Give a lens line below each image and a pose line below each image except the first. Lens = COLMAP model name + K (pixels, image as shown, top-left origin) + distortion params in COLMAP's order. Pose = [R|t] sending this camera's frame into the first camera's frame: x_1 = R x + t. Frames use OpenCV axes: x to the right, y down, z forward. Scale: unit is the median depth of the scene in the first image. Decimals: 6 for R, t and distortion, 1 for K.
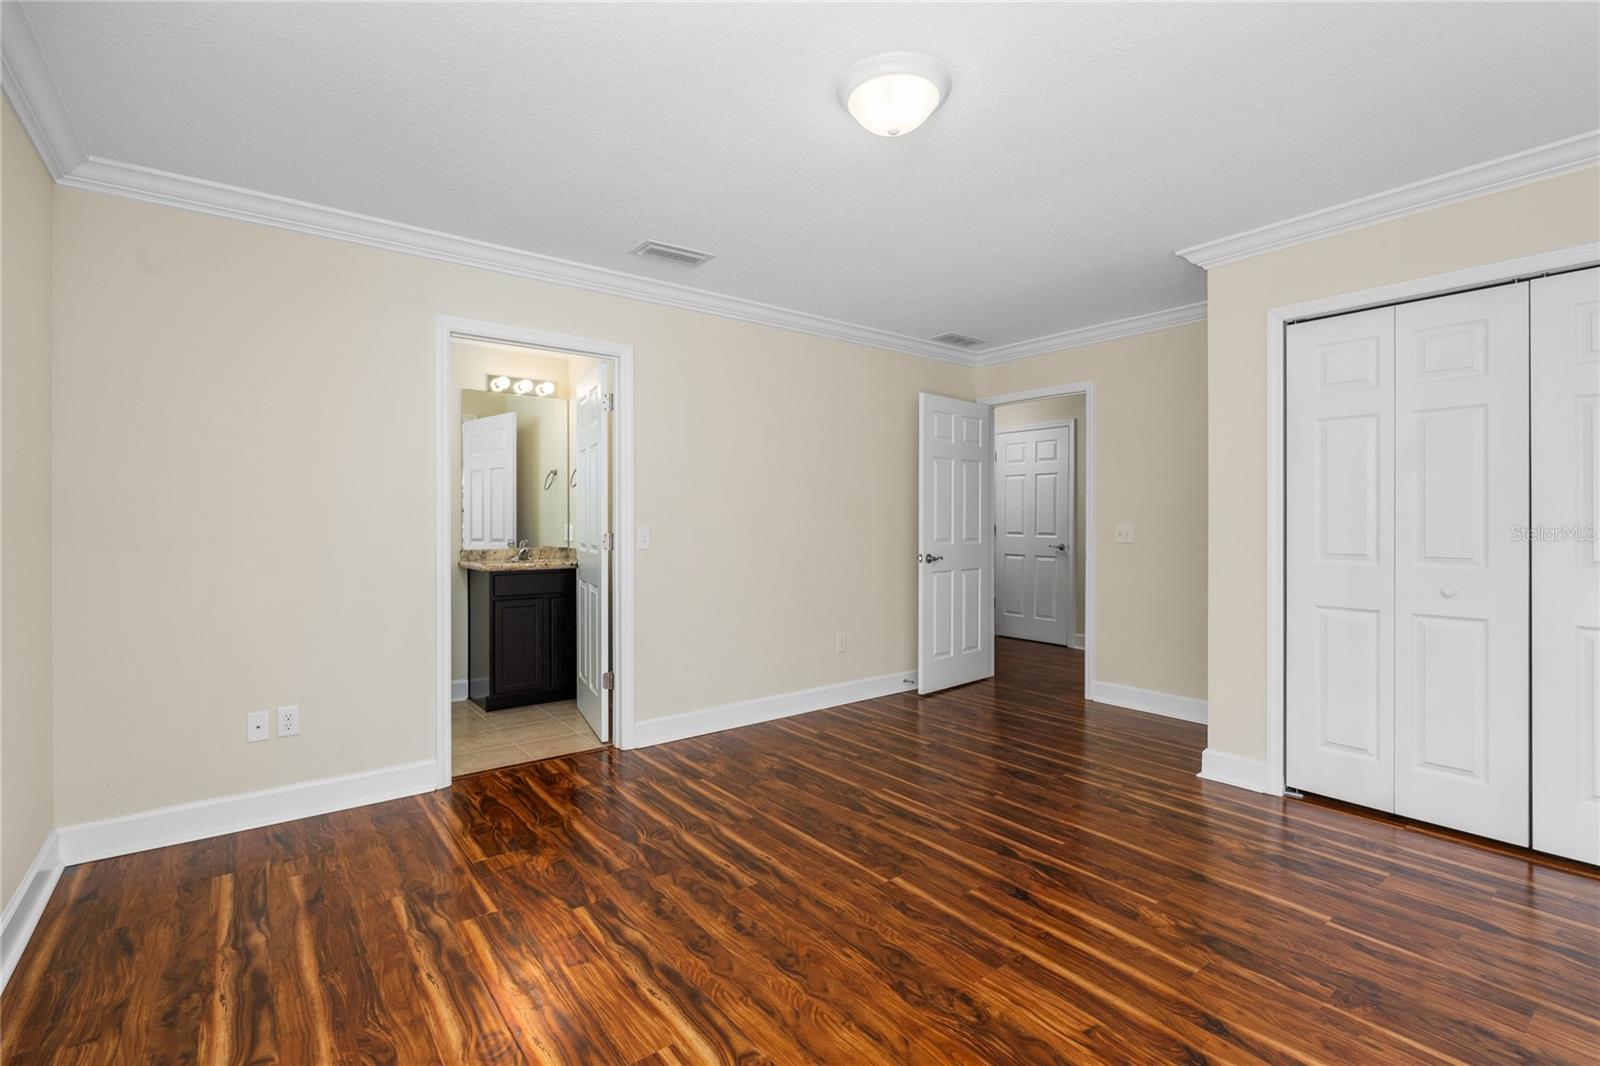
lens RADIAL K [[731.4, 0, 796.0], [0, 731.4, 528.8], [0, 0, 1]] dist [0.013160, -0.001199]
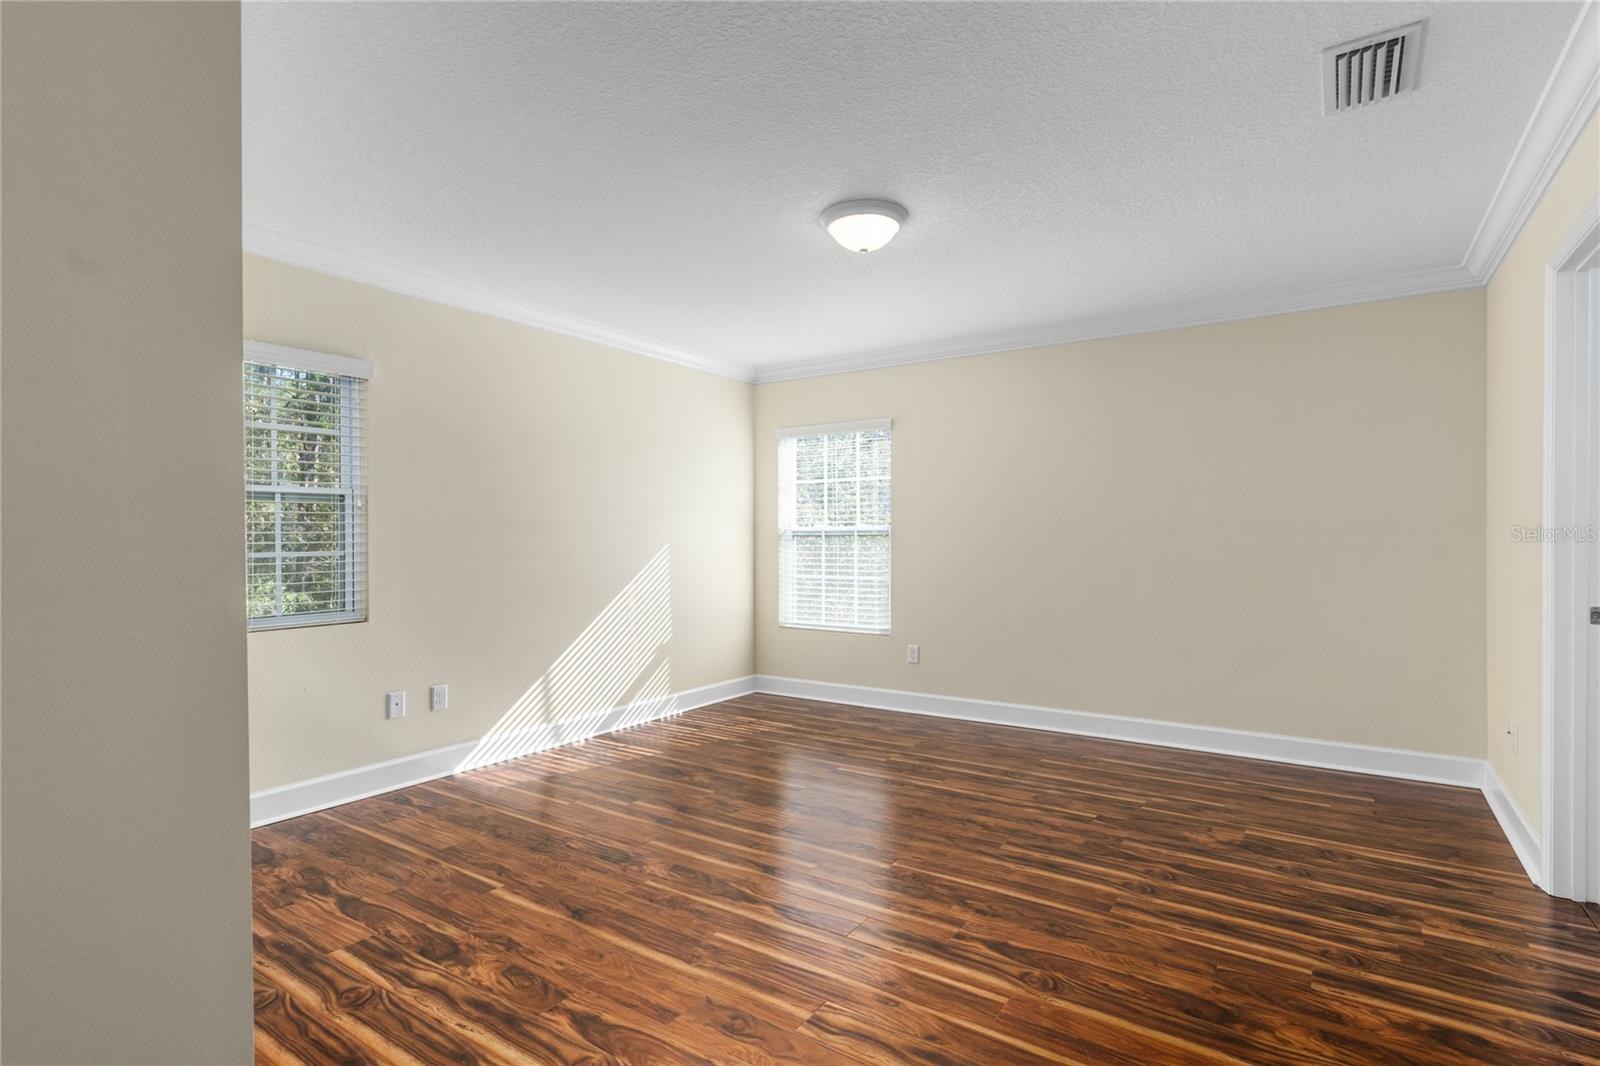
lens RADIAL K [[772.1, 0, 799.7], [0, 772.1, 531.8], [0, 0, 1]] dist [-0.000130, -0.000023]
pose [[-0.948904, -0.000492, -0.315564, 0.555887], [-0.002742, 0.999974, 0.006685, 0.001751], [0.315552, 0.007209, -0.948881, 1.860969]]
